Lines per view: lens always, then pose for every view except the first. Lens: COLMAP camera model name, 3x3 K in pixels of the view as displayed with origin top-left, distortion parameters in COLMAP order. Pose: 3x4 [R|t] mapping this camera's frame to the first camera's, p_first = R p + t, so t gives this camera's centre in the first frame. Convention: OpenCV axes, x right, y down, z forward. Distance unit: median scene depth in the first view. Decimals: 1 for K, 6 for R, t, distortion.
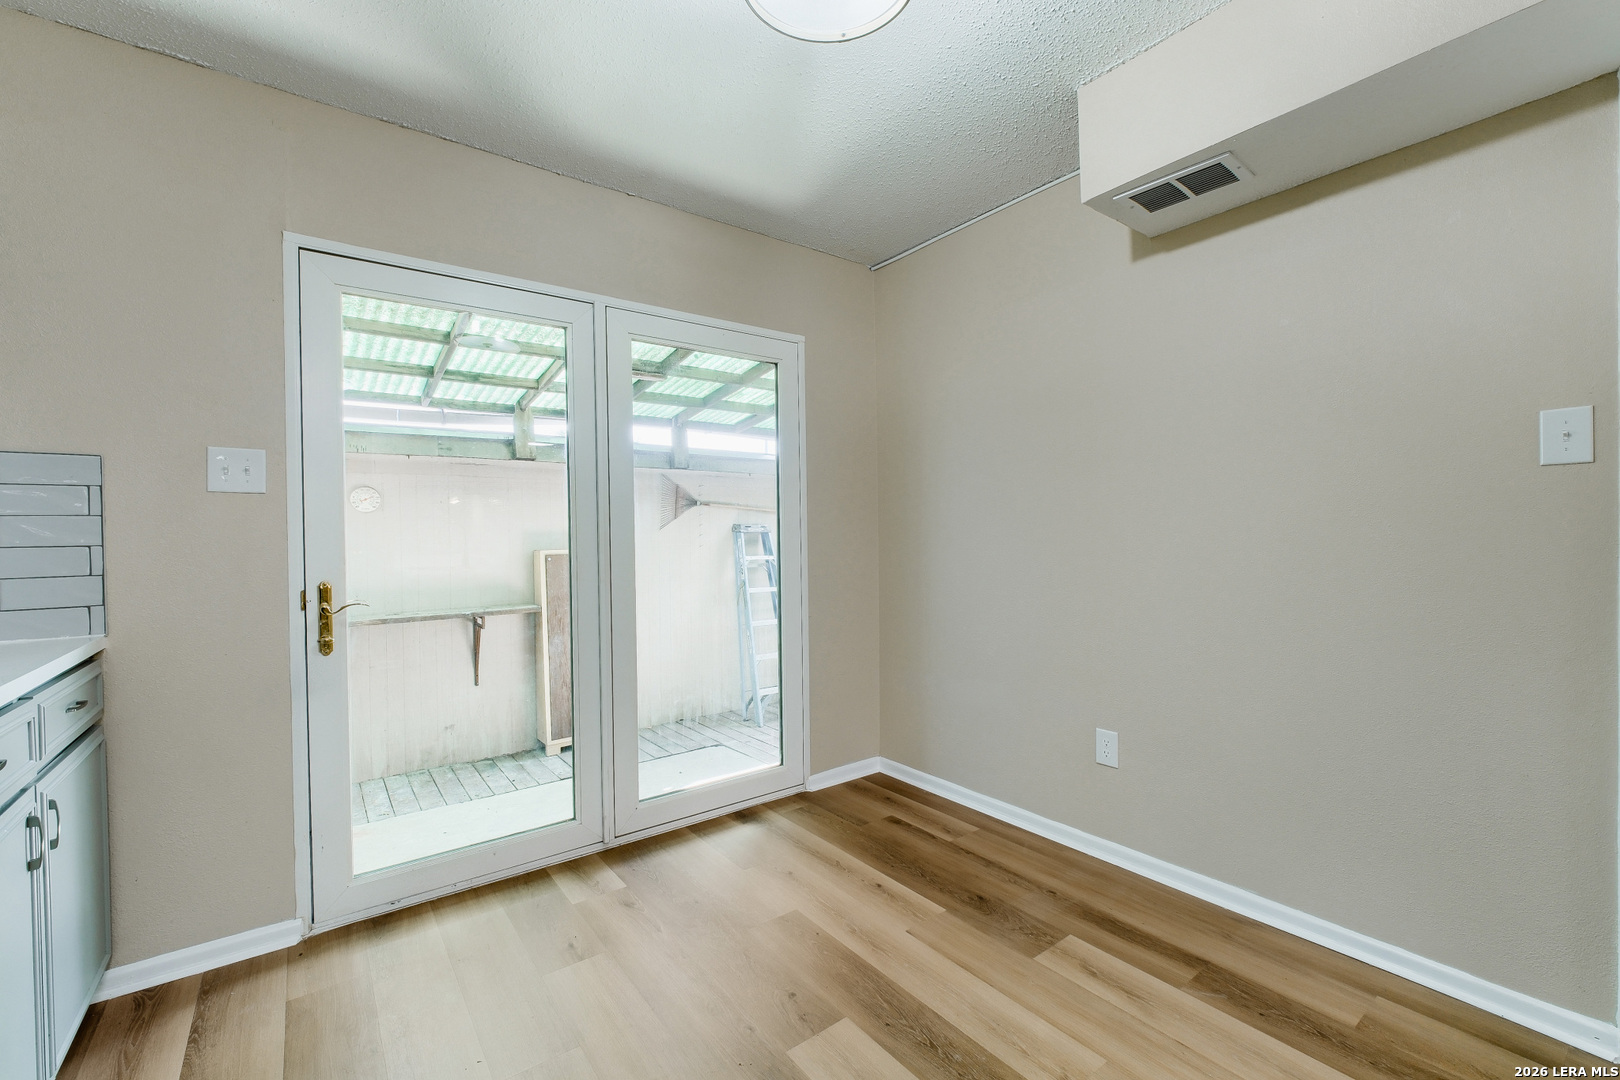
lens RADIAL K [[687.9, 0, 815.3], [0, 687.9, 540.3], [0, 0, 1]] dist [0.000596, 0.000329]
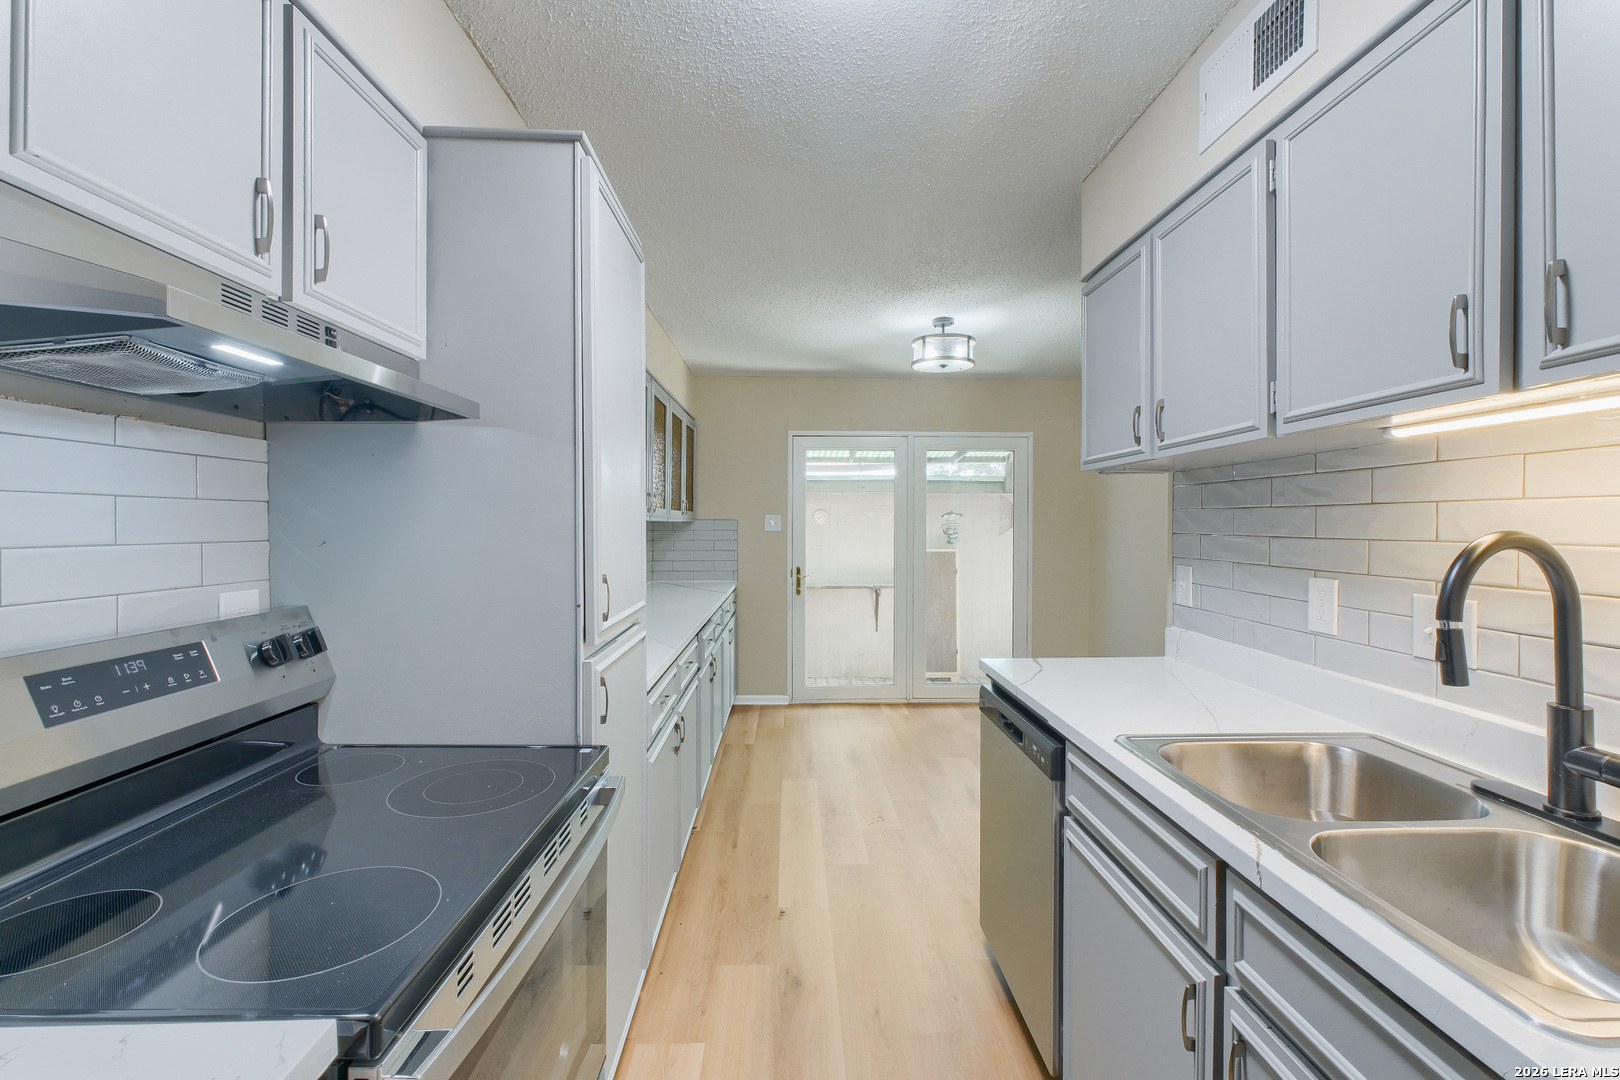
lens RADIAL K [[687.9, 0, 809.1], [0, 687.9, 526.5], [0, 0, 1]] dist [0.000596, 0.000329]
pose [[0.816119, 0.018215, -0.577597, 0.327558], [-0.019339, 0.999804, 0.004204, -0.041260], [0.577560, 0.007739, 0.816311, -0.440206]]
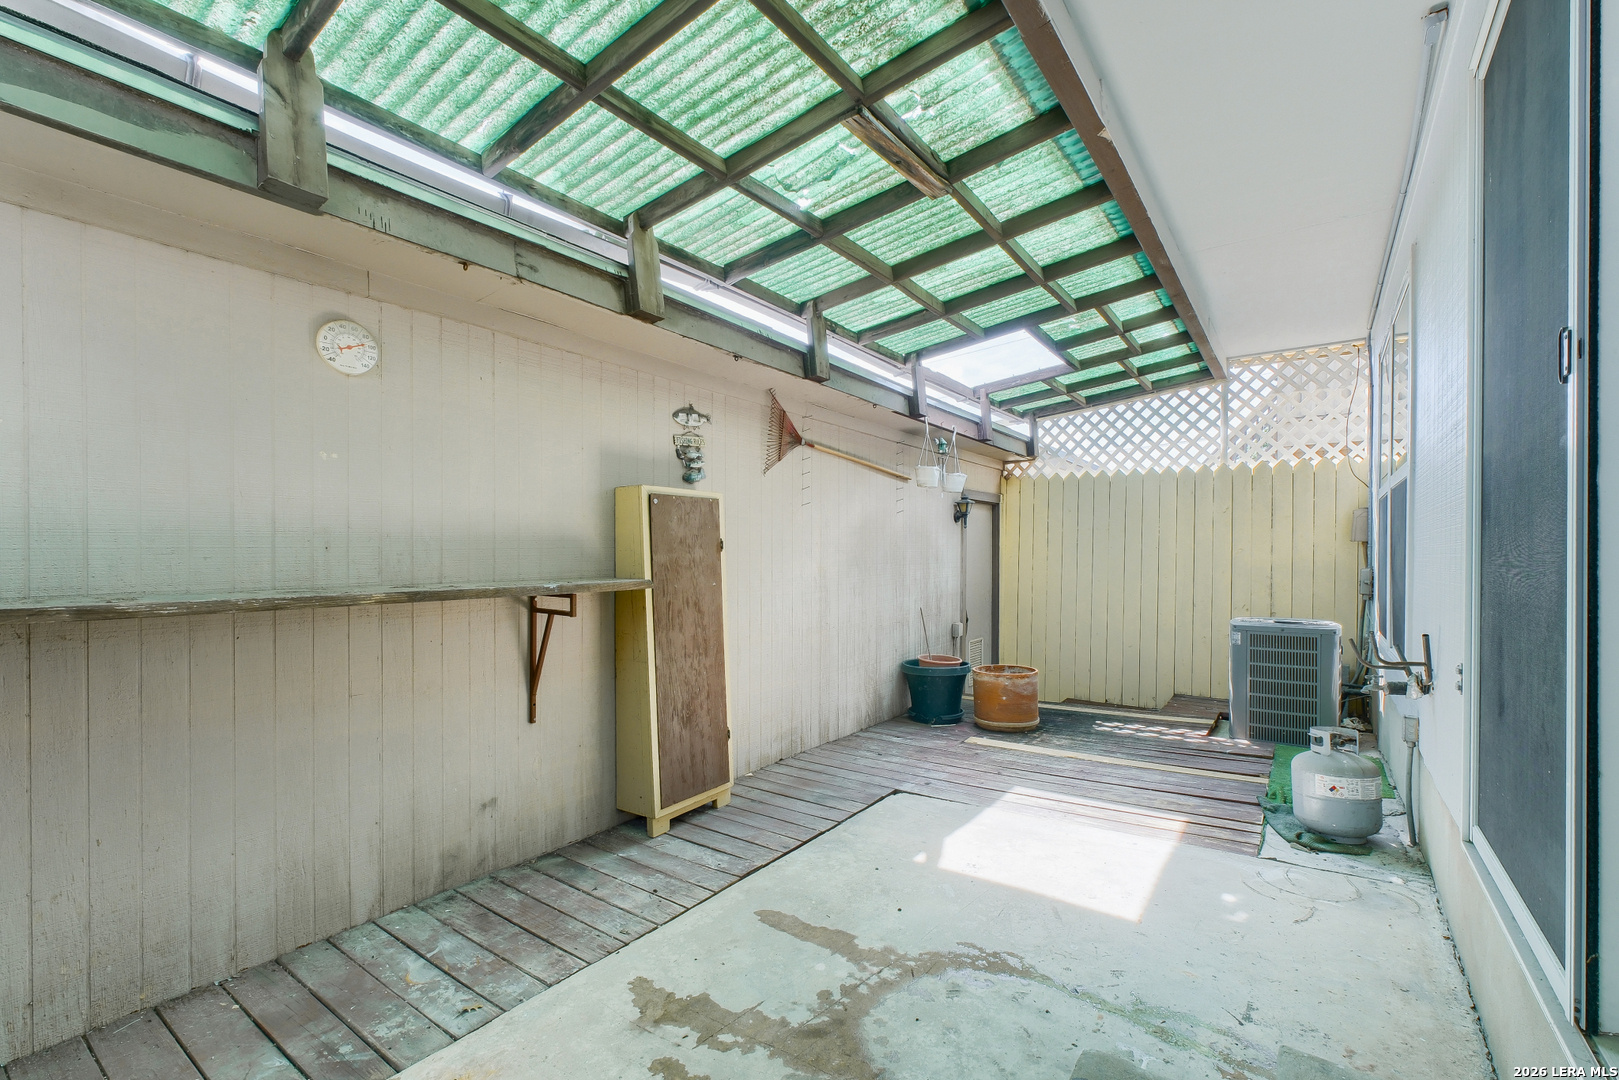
lens RADIAL K [[687.5, 0, 772.1], [0, 687.5, 562.0], [0, 0, 1]] dist [0.000596, 0.000329]
pose [[0.950520, 0.014898, 0.310307, -0.513780], [-0.011516, 0.999853, -0.012728, 0.093612], [-0.310451, 0.008525, 0.950551, 0.445309]]
